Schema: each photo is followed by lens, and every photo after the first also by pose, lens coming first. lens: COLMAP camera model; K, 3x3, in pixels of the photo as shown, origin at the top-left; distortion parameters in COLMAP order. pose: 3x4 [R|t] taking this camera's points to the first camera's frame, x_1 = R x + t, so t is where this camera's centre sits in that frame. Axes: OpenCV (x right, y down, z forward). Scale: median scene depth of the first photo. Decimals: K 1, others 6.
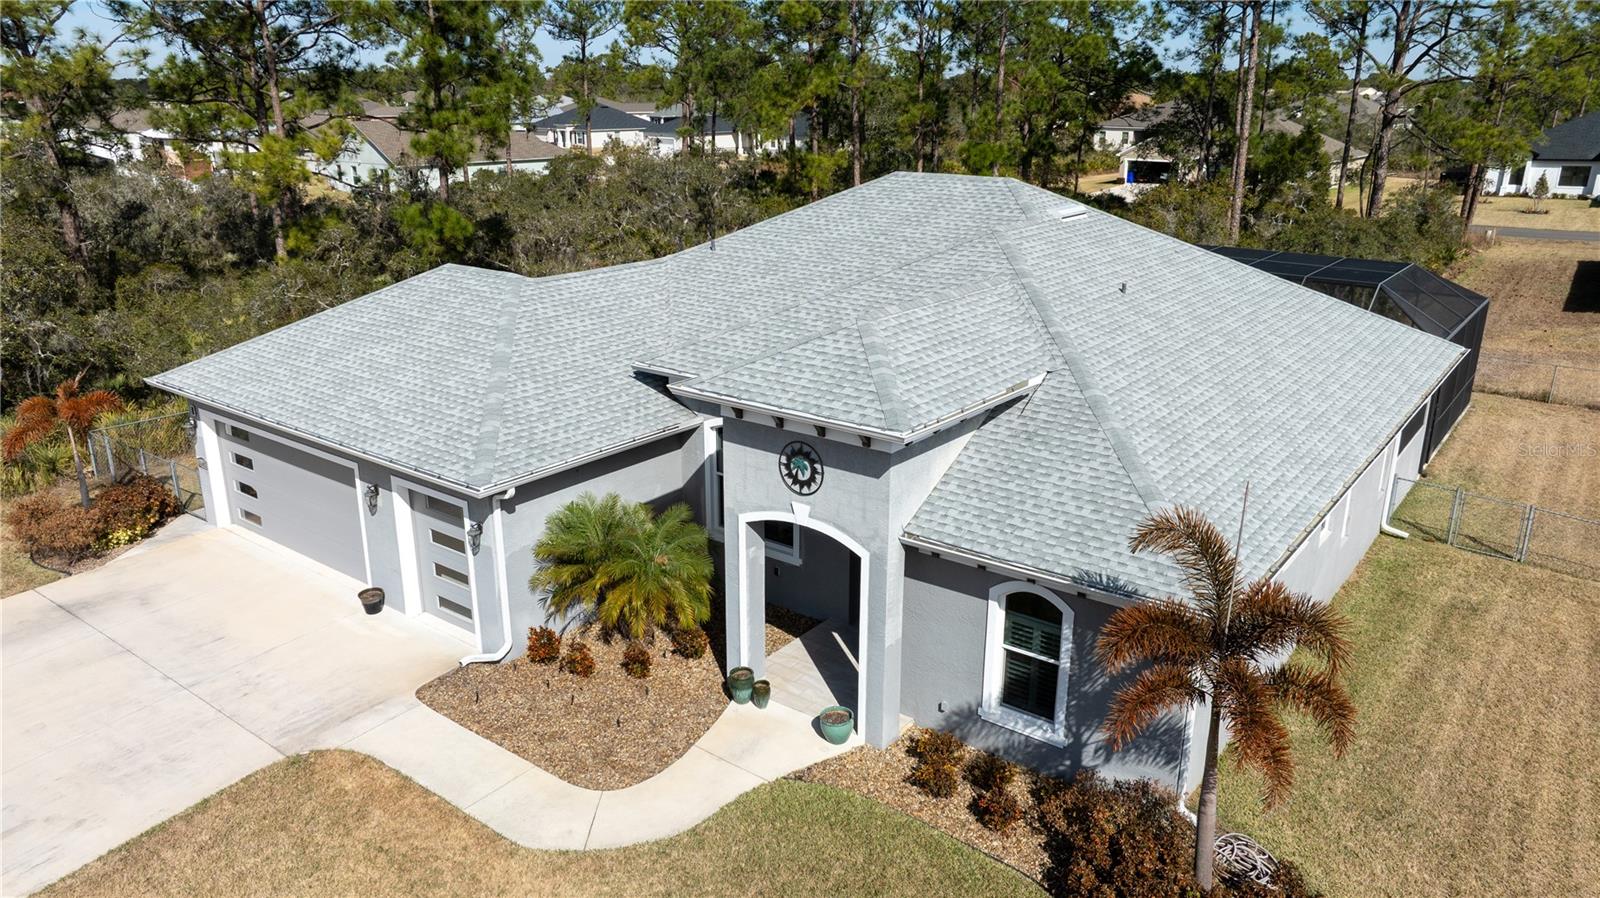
lens RADIAL K [[1130.7, 0, 797.8], [0, 1130.7, 444.1], [0, 0, 1]] dist [-0.031829, 0.020110]
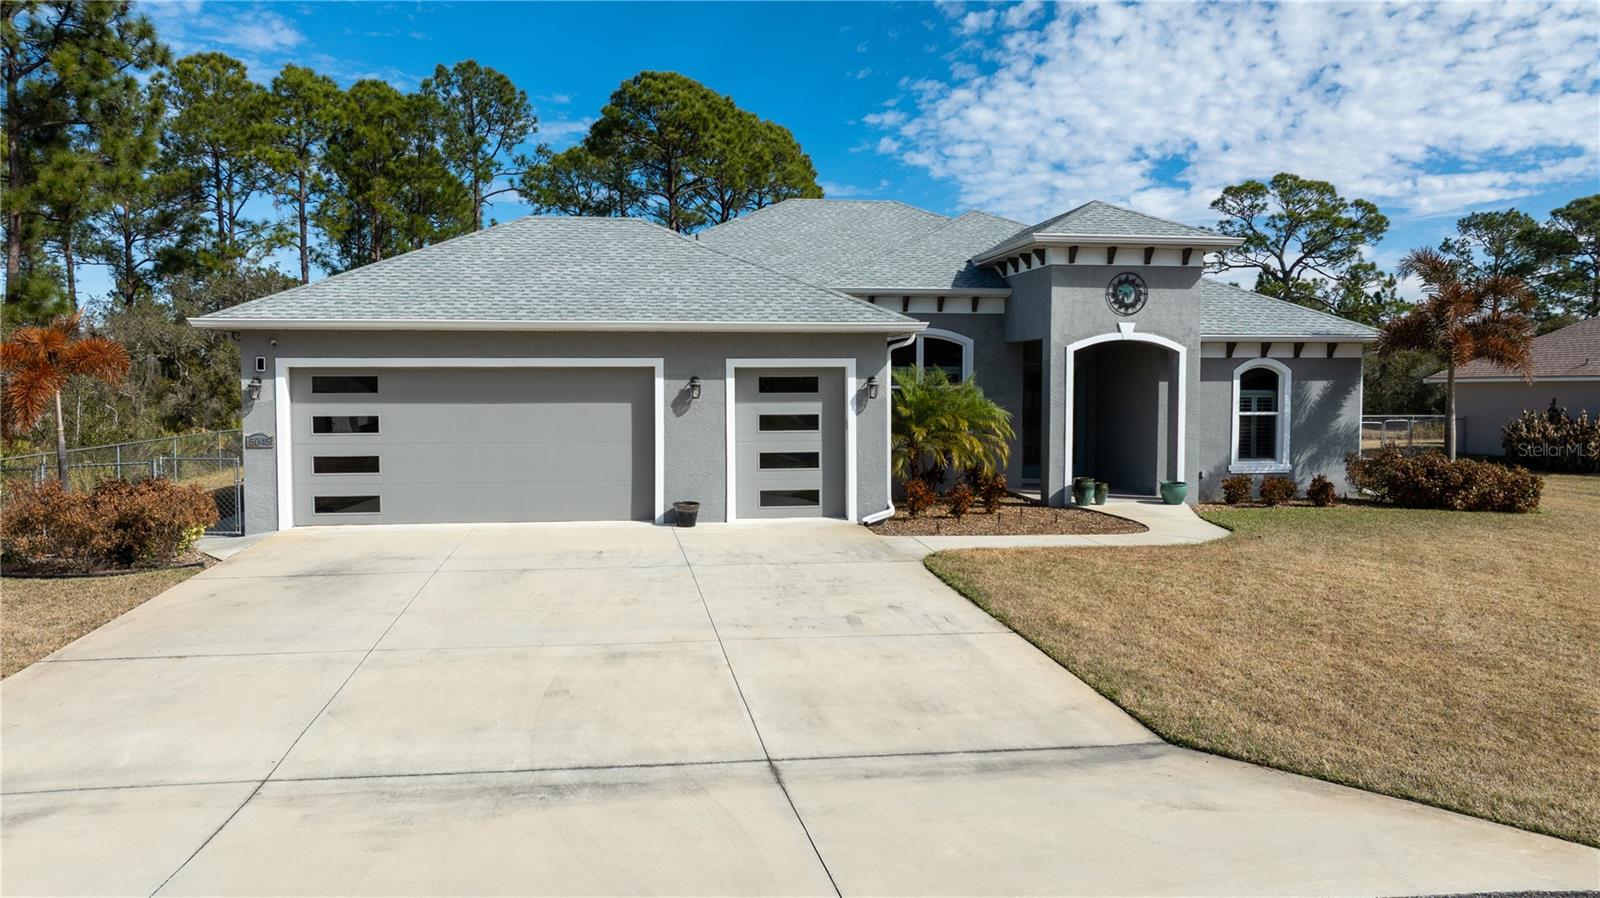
lens RADIAL K [[1130.7, 0, 803.2], [0, 1130.7, 450.4], [0, 0, 1]] dist [-0.031829, 0.020110]
pose [[0.691303, -0.038851, 0.721519, -1.224877], [0.218396, 0.963084, -0.157391, 0.324412], [-0.688769, 0.266382, 0.674268, 0.420208]]
